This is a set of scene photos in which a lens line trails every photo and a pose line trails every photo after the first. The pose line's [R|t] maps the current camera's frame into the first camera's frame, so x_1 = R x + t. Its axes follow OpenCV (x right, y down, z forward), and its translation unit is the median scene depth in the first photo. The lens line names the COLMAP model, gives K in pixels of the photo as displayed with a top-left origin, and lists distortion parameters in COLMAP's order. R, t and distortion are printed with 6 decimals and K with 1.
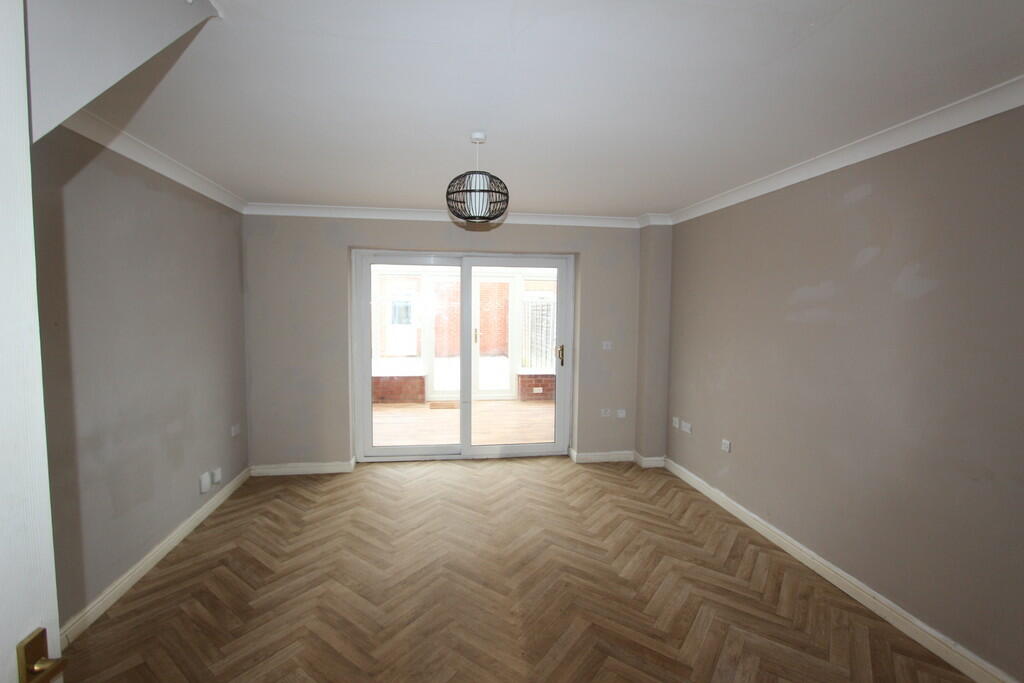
lens RADIAL K [[483.3, 0, 512.0], [0, 483.3, 341.5], [0, 0, 1]] dist [-0.000520, 0.000379]
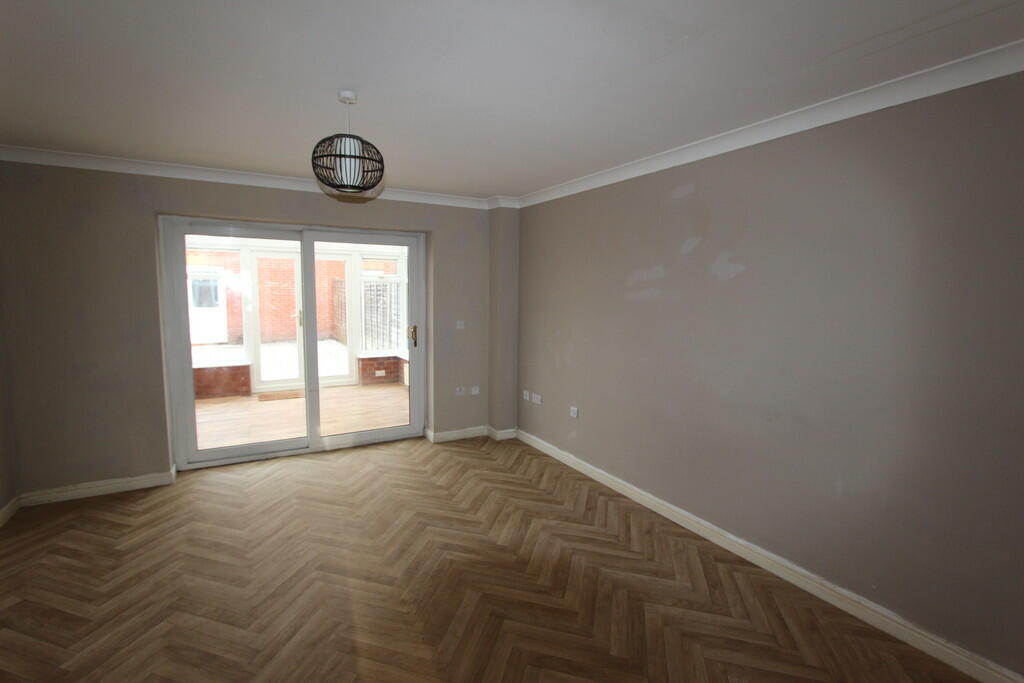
lens RADIAL K [[480.6, 0, 512.0], [0, 480.6, 341.5], [0, 0, 1]] dist [-0.000440, 0.000615]
pose [[0.934751, -0.036797, 0.353393, -0.077675], [0.022725, 0.998778, 0.043887, 0.001667], [-0.354576, -0.032992, 0.934445, 0.024428]]
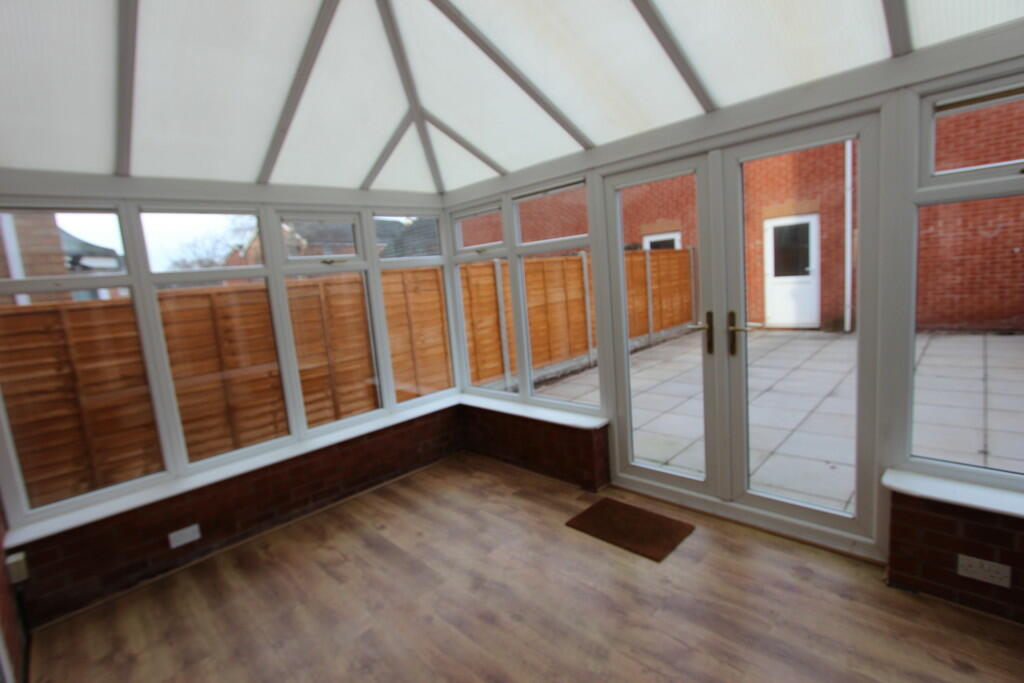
lens RADIAL K [[480.6, 0, 512.0], [0, 480.6, 341.5], [0, 0, 1]] dist [-0.000440, 0.000615]
pose [[0.598976, 0.048985, -0.799267, 0.204616], [0.038353, 0.995227, 0.089737, -0.087605], [0.799848, -0.084405, 0.594238, 1.419451]]
